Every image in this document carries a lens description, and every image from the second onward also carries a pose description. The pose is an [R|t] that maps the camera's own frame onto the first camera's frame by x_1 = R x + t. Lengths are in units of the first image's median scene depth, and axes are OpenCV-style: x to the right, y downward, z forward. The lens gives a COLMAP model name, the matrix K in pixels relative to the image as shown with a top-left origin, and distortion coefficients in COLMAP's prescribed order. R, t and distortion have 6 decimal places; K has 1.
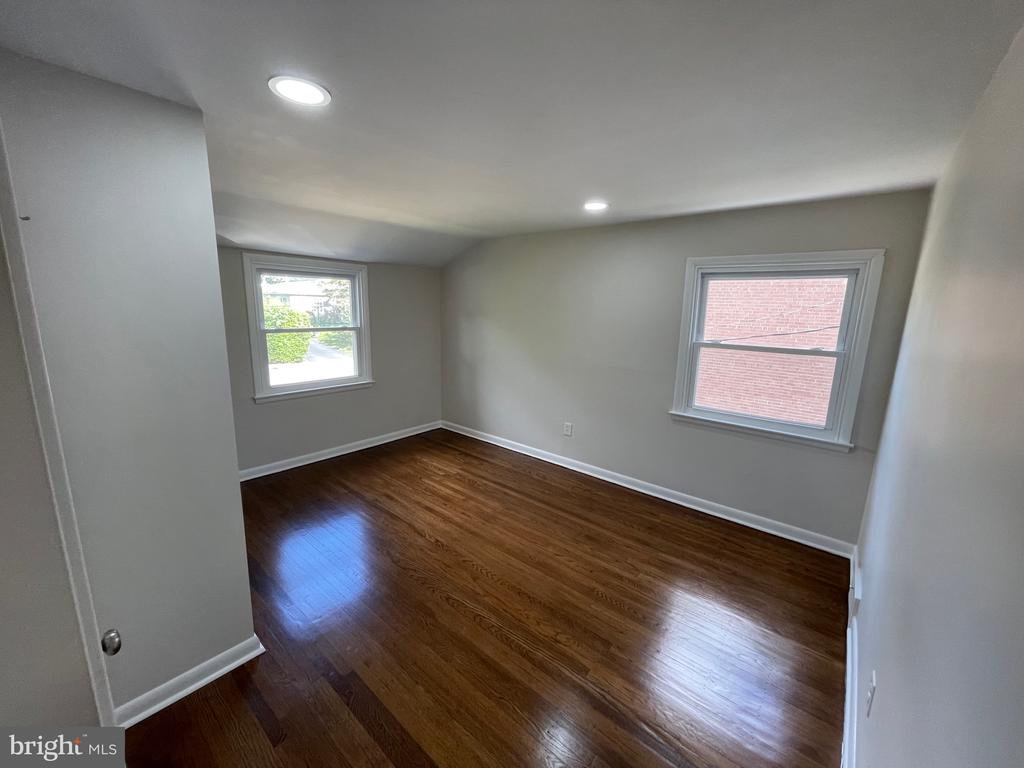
lens RADIAL K [[409.2, 0, 504.8], [0, 409.2, 378.6], [0, 0, 1]] dist [-0.002810, 0.001551]
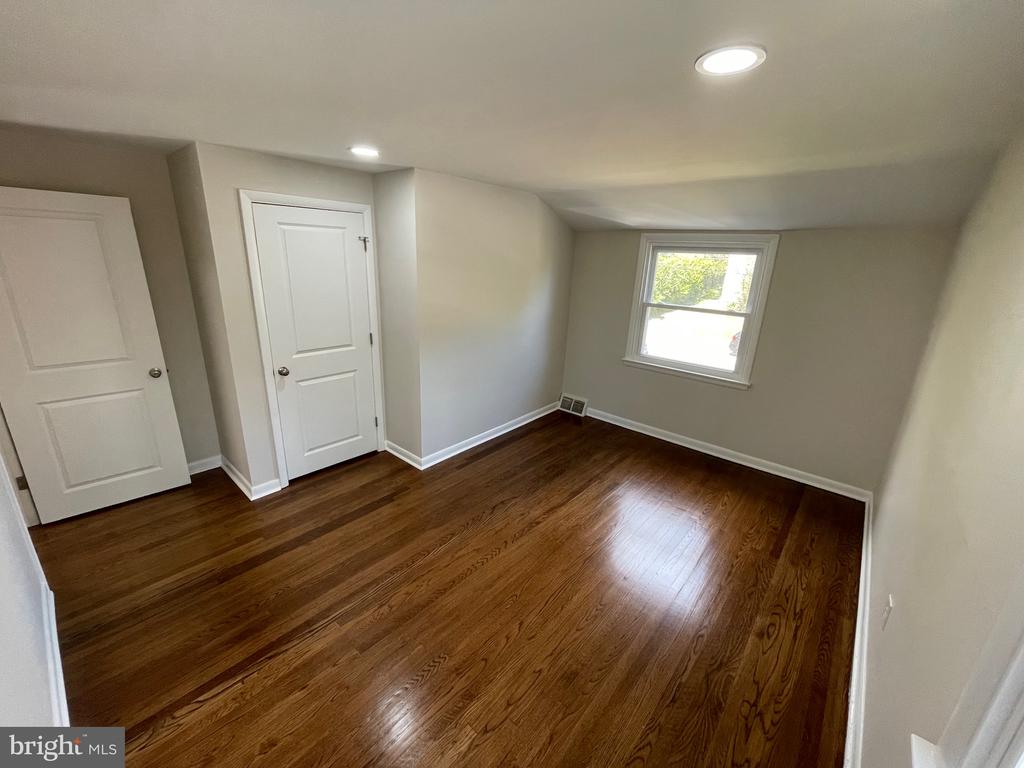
lens RADIAL K [[409.2, 0, 513.2], [0, 409.2, 378.6], [0, 0, 1]] dist [-0.002810, 0.001551]
pose [[0.006235, 0.264658, -0.964322, 0.519146], [-0.222251, 0.940588, 0.256707, -0.126708], [0.974970, 0.212721, 0.064685, 0.602950]]
